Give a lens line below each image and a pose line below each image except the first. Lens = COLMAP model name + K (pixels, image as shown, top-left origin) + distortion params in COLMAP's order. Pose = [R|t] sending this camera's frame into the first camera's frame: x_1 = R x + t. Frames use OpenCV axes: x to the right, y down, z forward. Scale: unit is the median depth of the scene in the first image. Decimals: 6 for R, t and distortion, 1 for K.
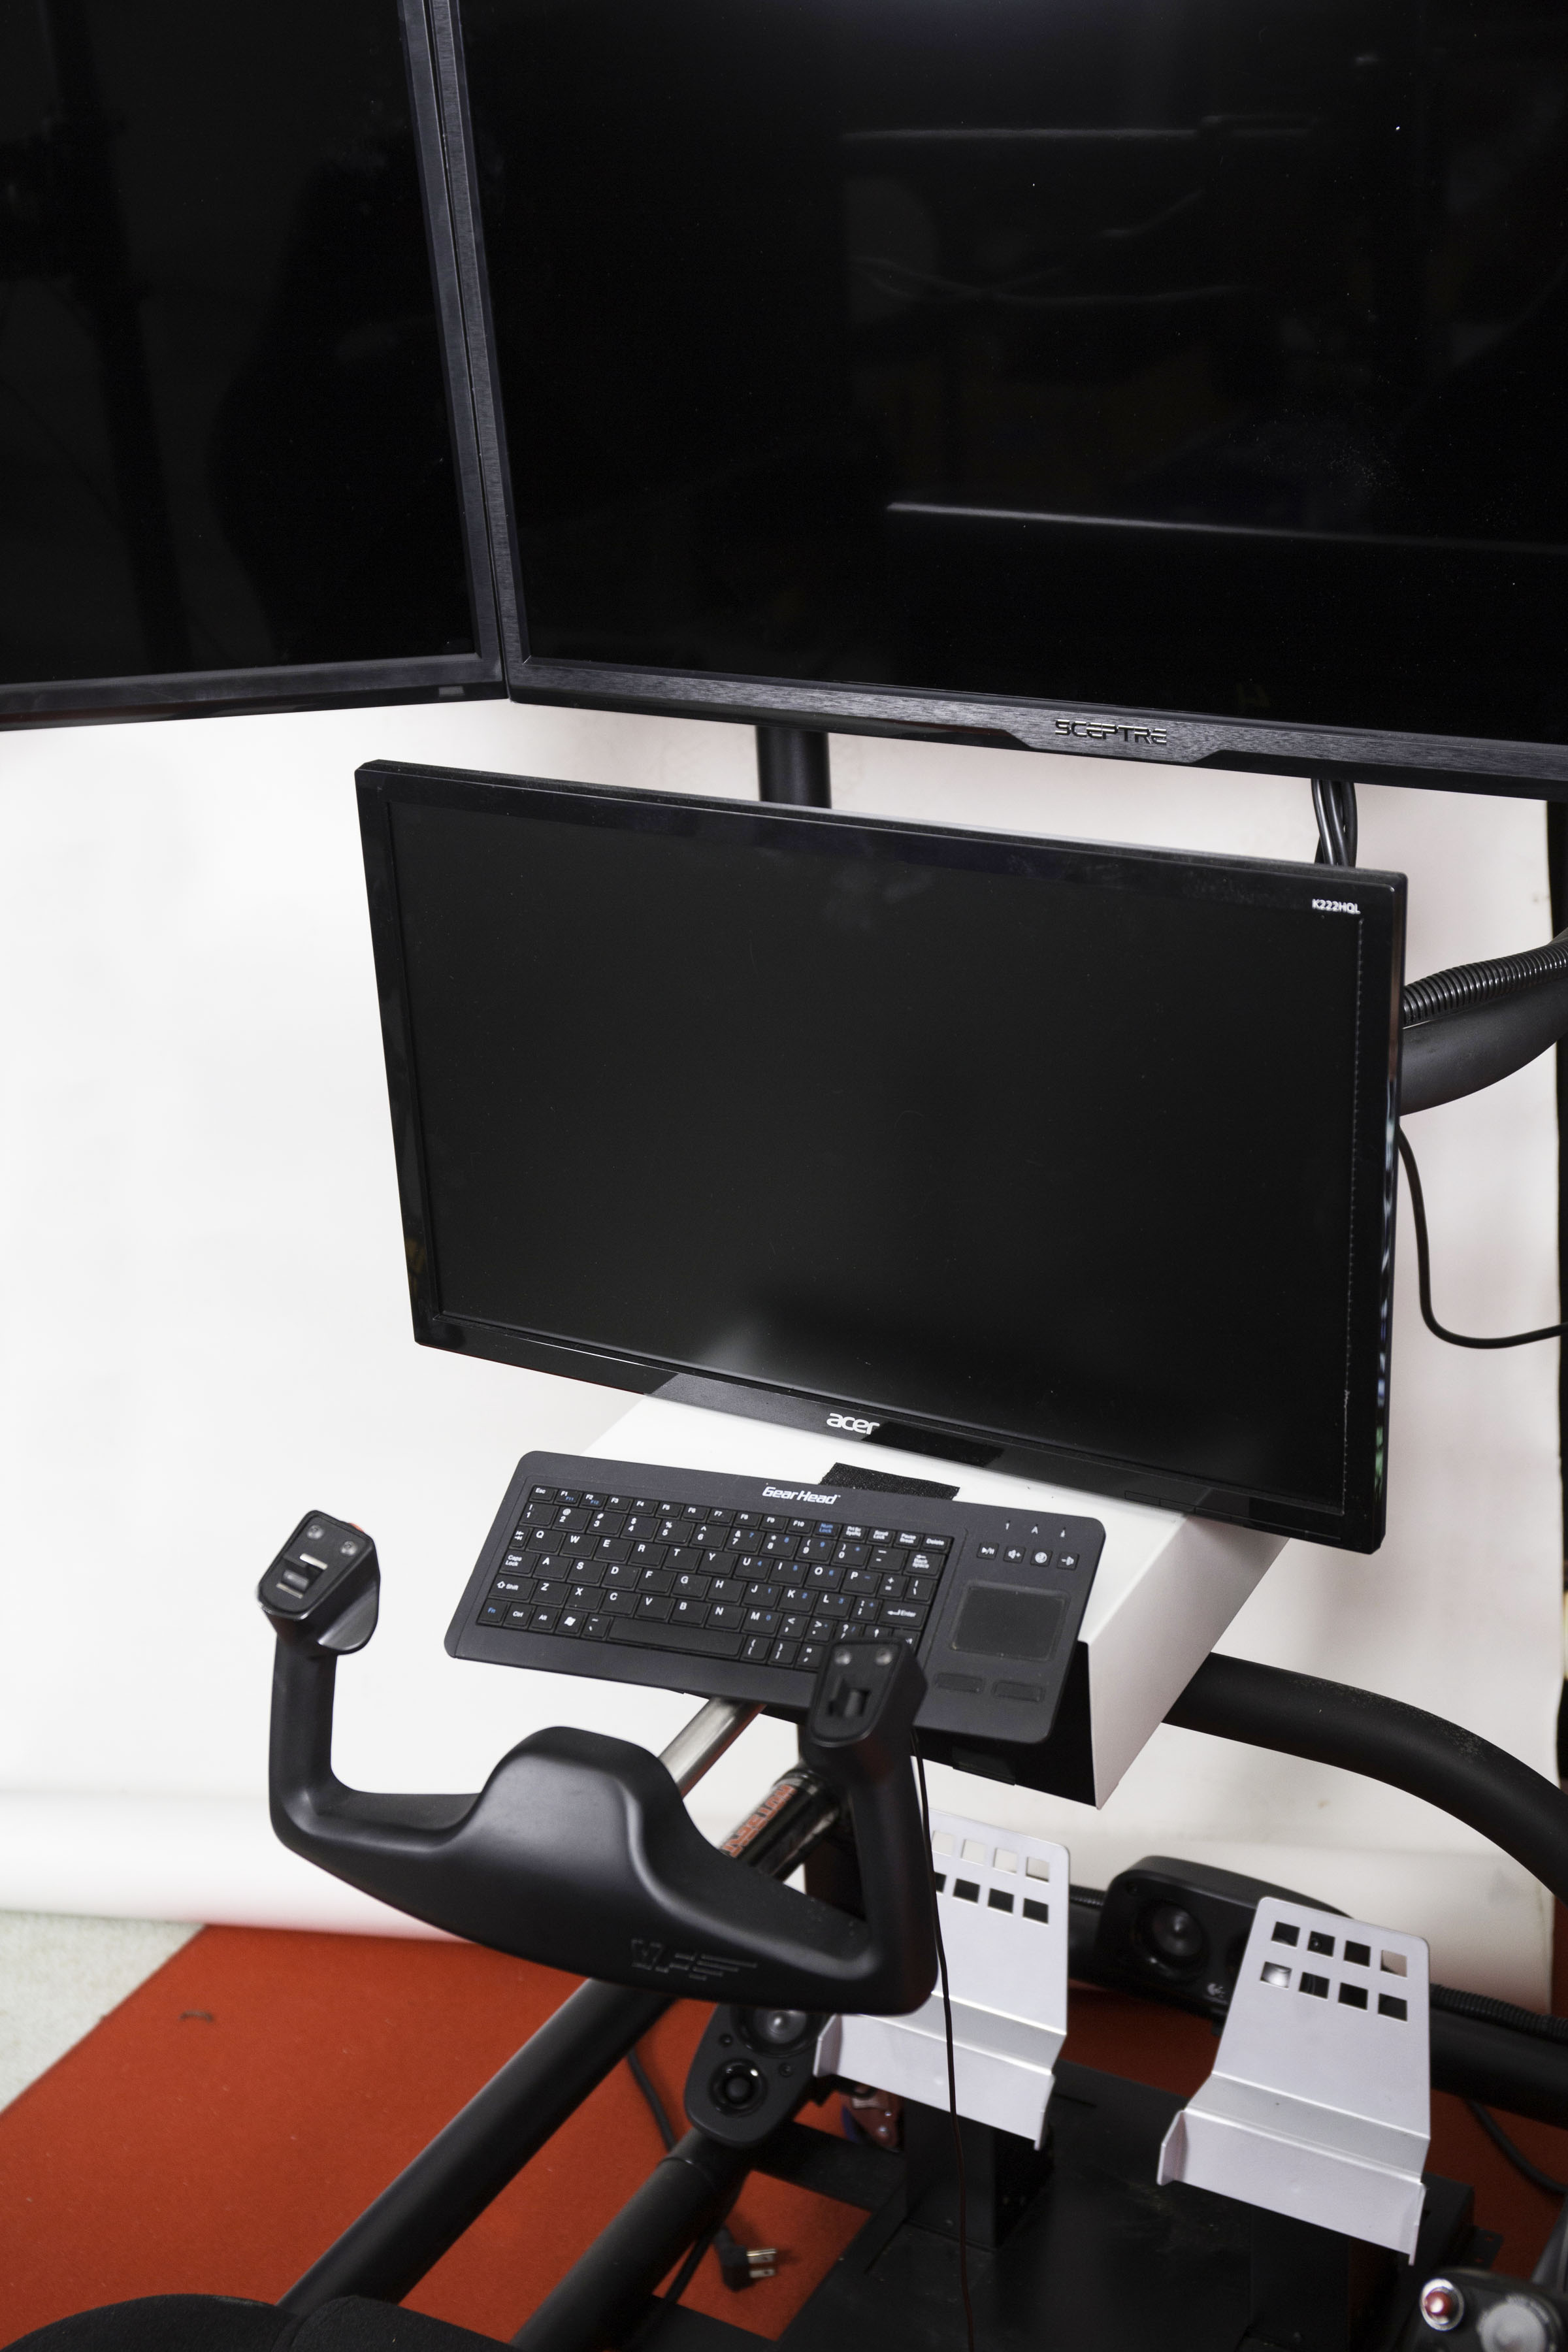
lens RADIAL K [[3187.2, 0, 763.1], [0, 3187.2, 1182.8], [0, 0, 1]] dist [0.047763, 0.113310]
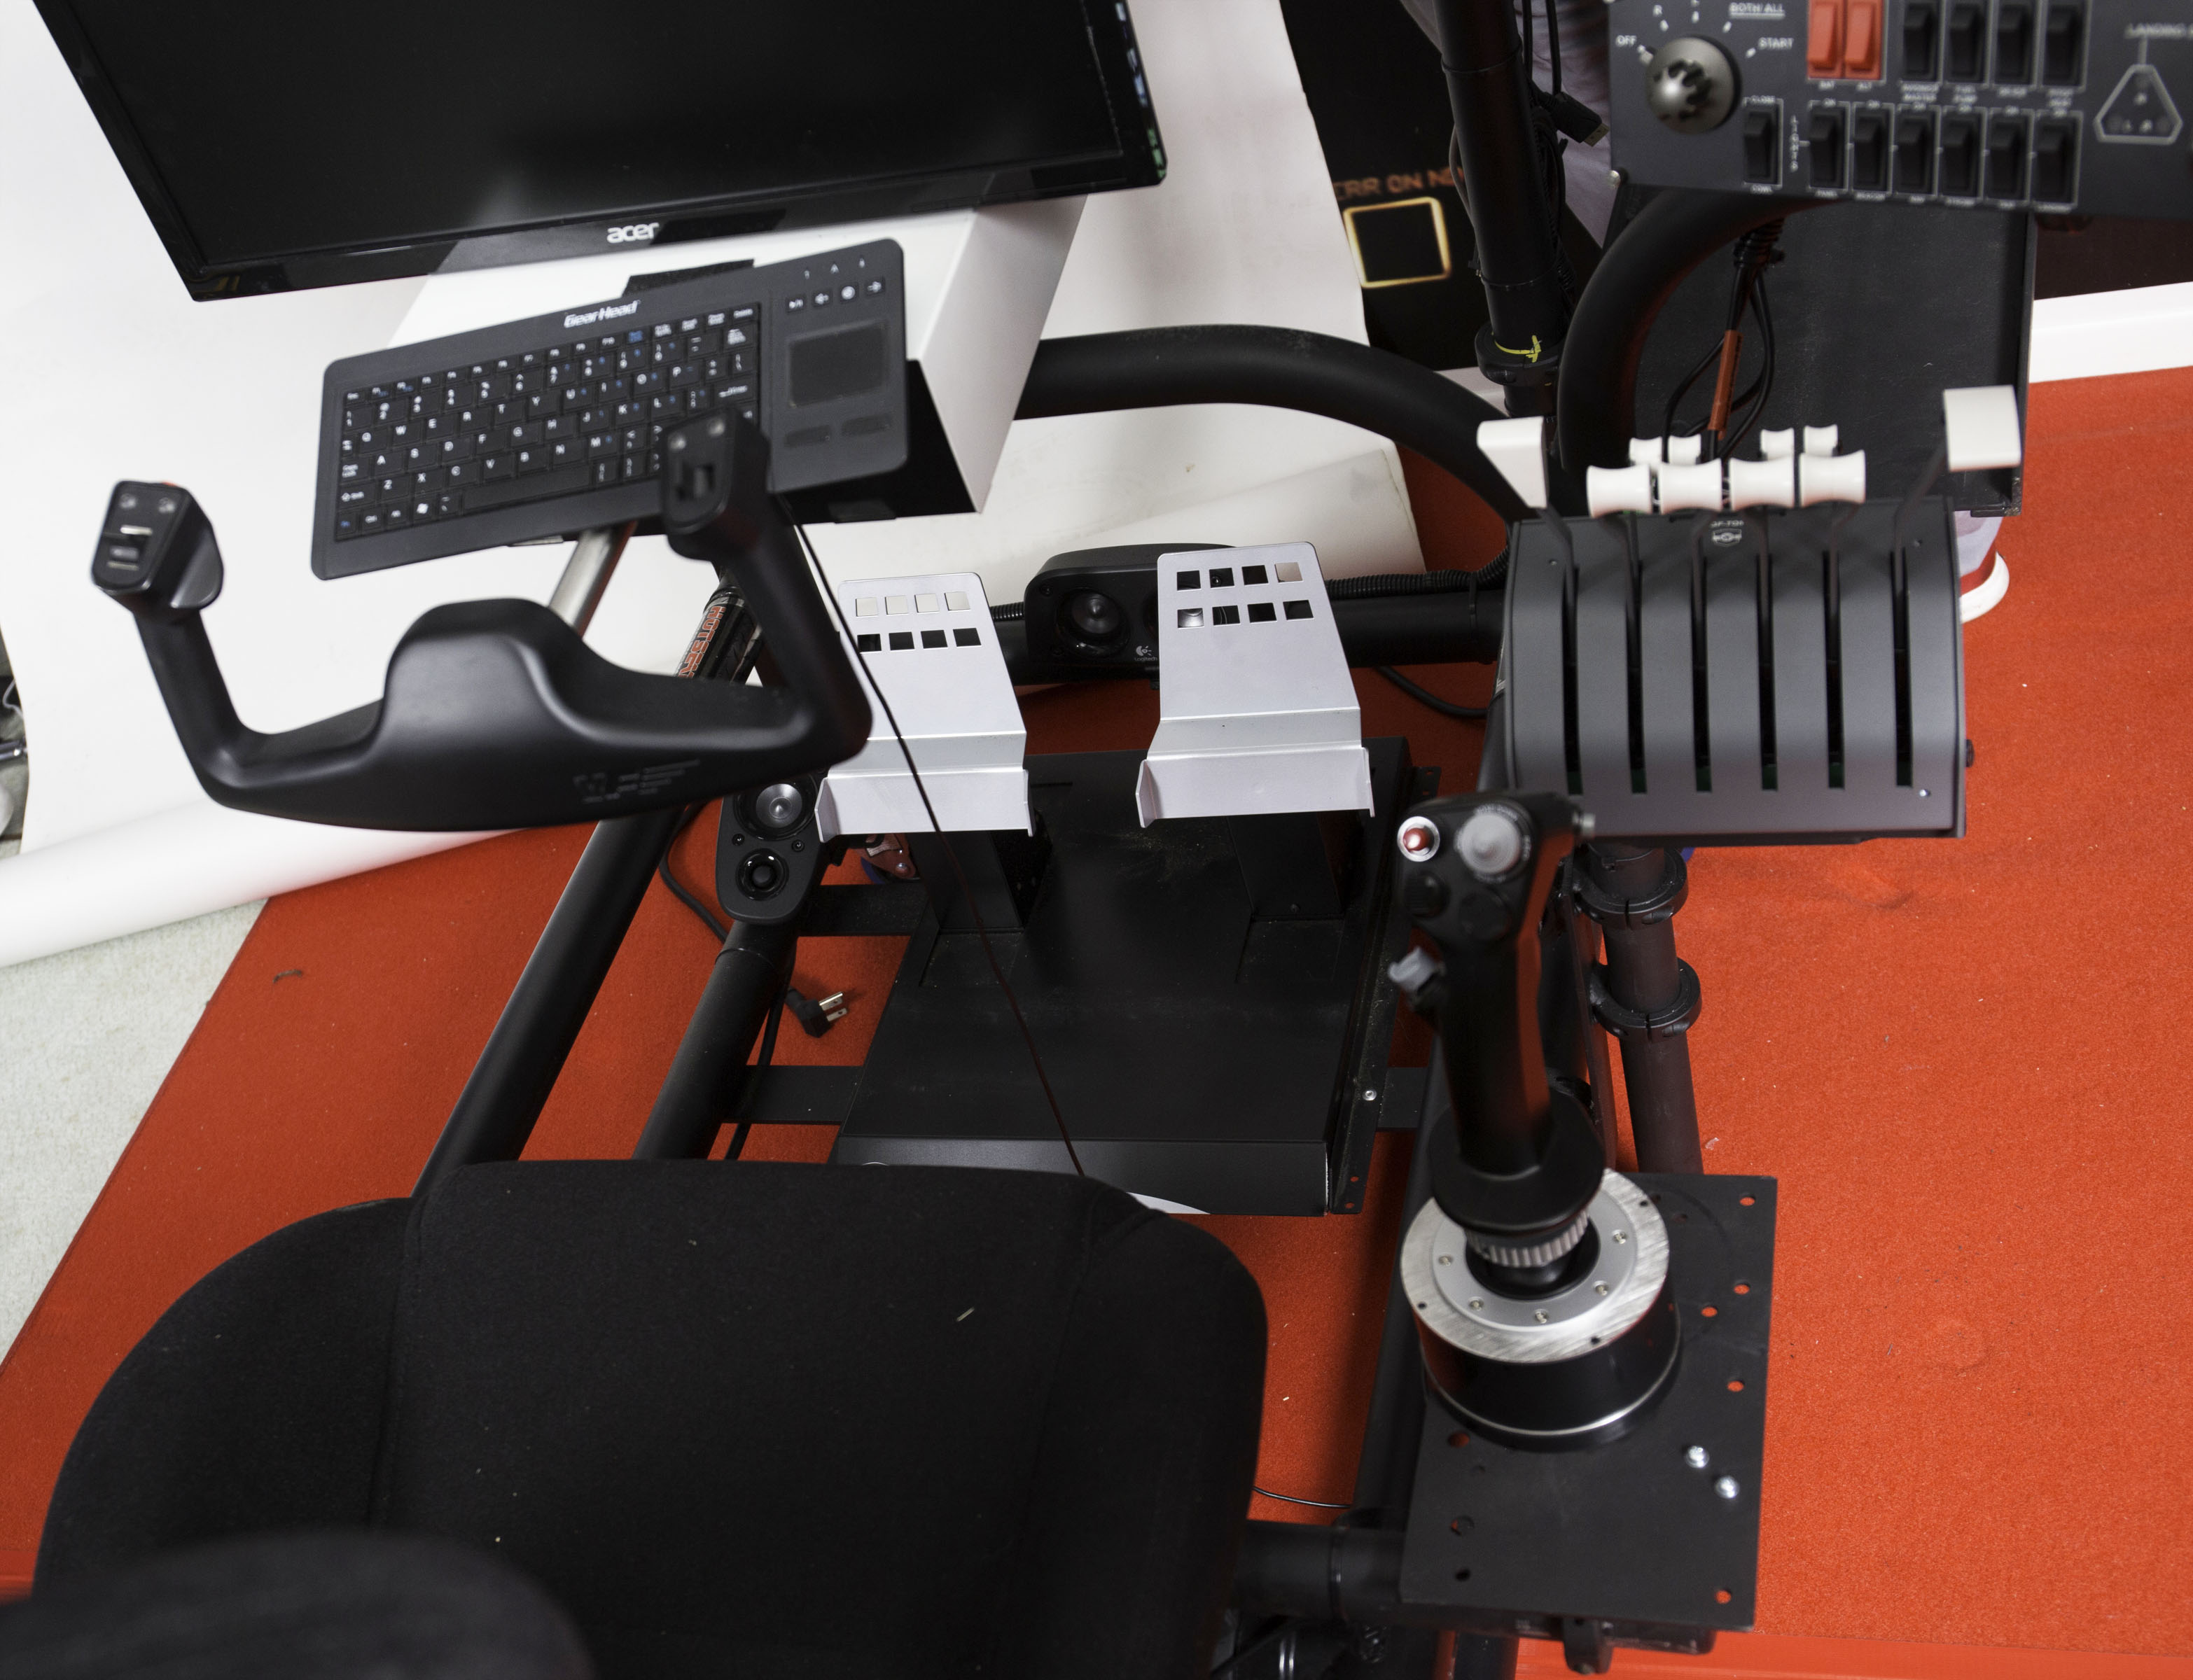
lens RADIAL K [[2683.6, 0, 934.4], [0, 2683.6, 799.0], [0, 0, 1]] dist [-0.006712, 0.087947]
pose [[0.943804, -0.327710, 0.042902, 0.023975], [0.306077, 0.915627, 0.260662, 0.050102], [-0.124704, -0.232882, 0.964476, 0.149227]]
